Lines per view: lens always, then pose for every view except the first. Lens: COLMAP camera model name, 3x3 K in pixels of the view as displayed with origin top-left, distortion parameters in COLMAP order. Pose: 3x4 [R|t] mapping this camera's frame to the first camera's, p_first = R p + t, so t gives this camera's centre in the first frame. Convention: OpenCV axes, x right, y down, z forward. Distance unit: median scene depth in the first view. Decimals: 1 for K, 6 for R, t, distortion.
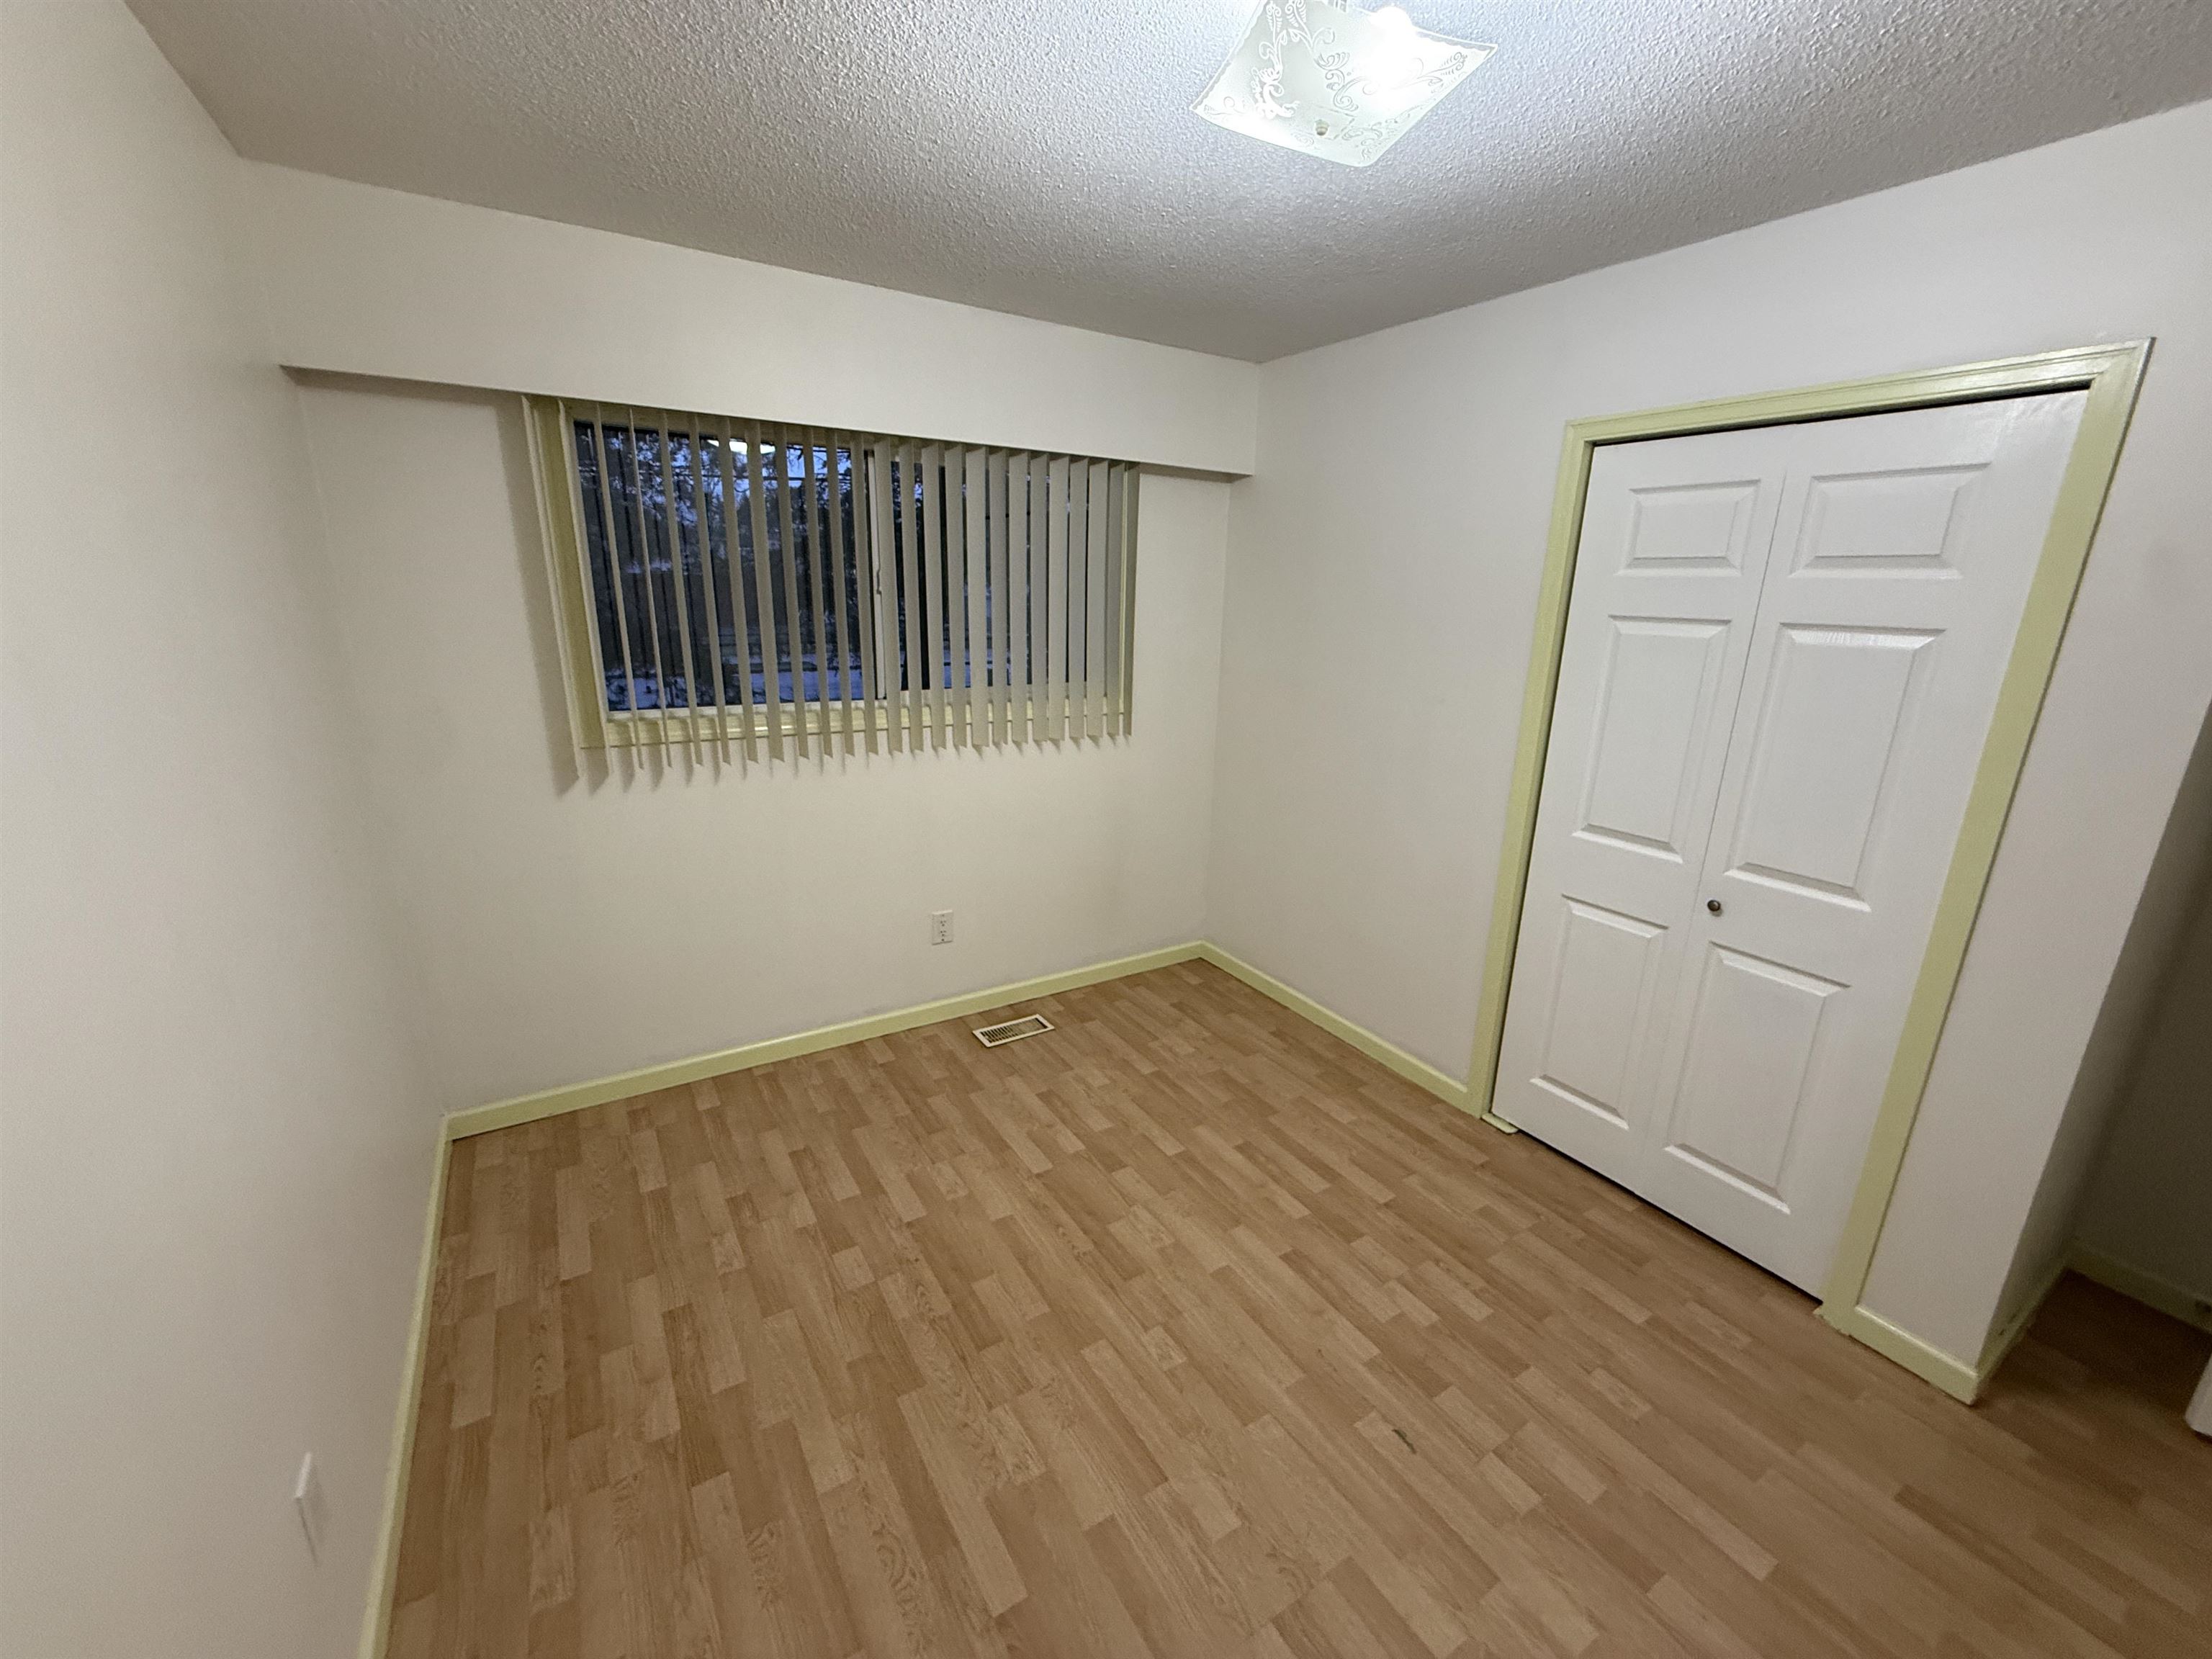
lens RADIAL K [[879.7, 0, 1100.1], [0, 879.7, 813.6], [0, 0, 1]] dist [0.003155, 0.000219]
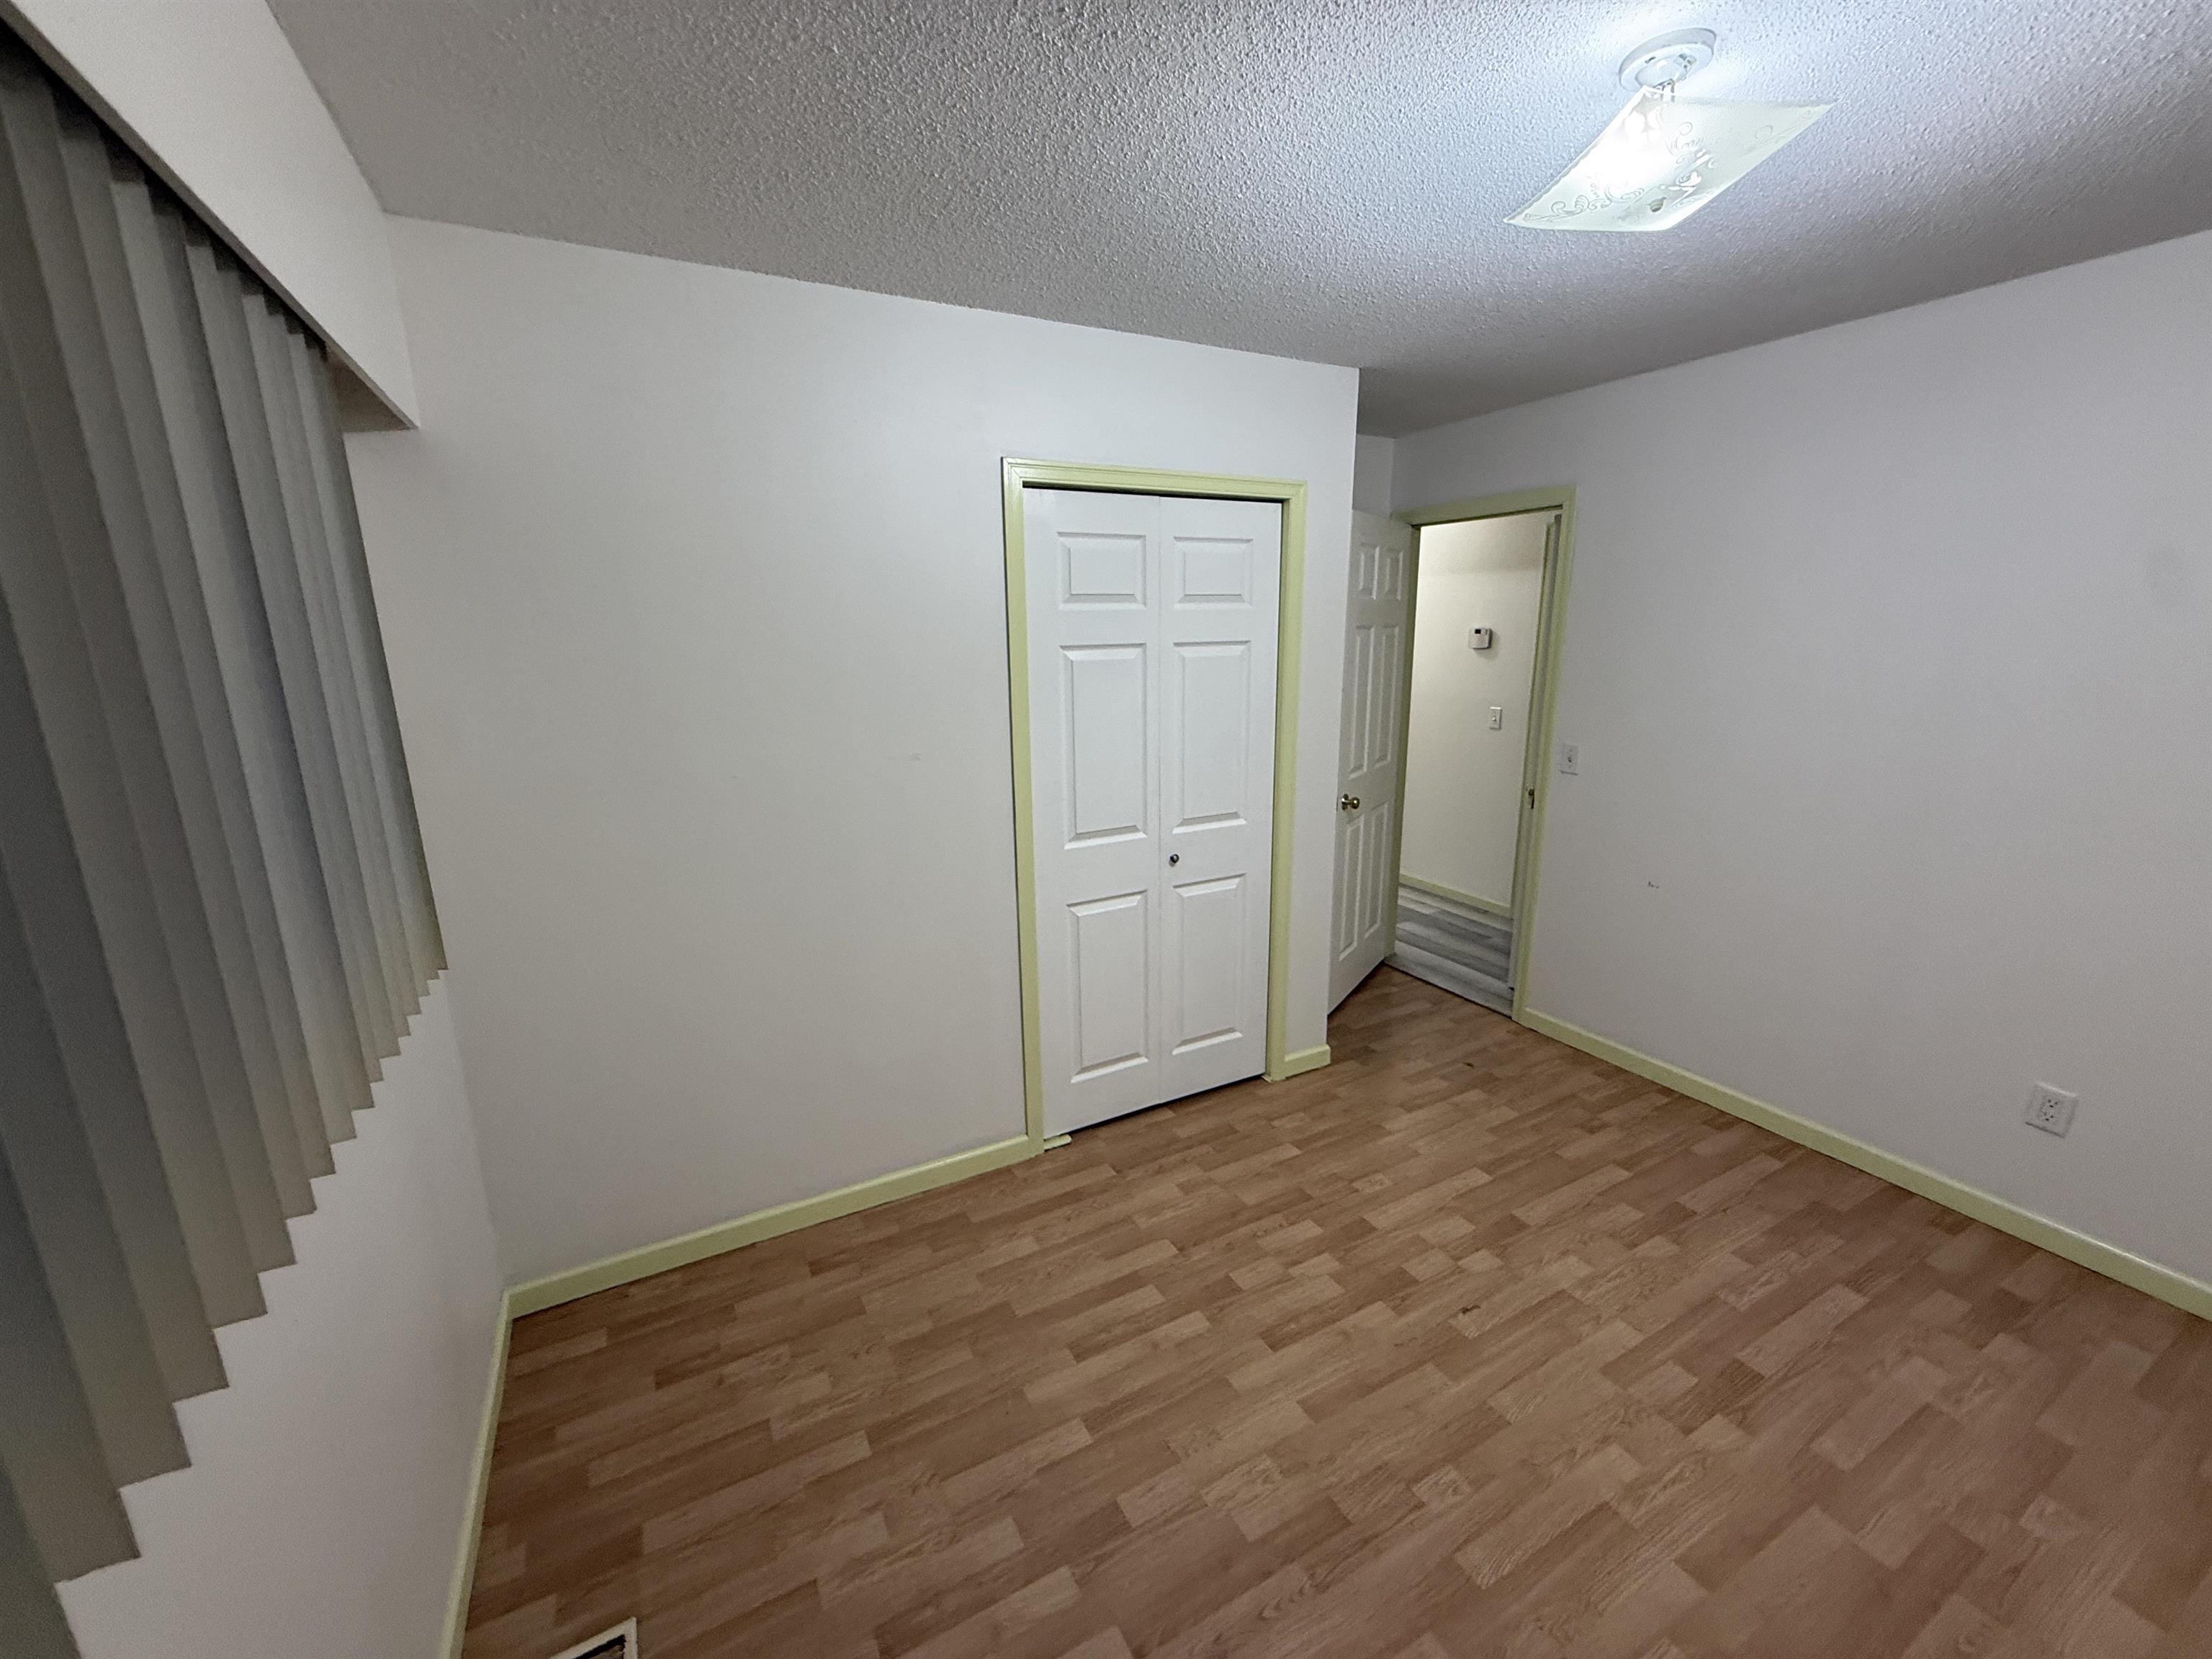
lens RADIAL K [[879.7, 0, 1104.0], [0, 879.7, 817.7], [0, 0, 1]] dist [0.003155, 0.000219]
pose [[0.069733, -0.237040, 0.968994, -0.529681], [0.269567, 0.939699, 0.210474, -0.241068], [-0.960454, 0.246531, 0.129426, 0.864218]]
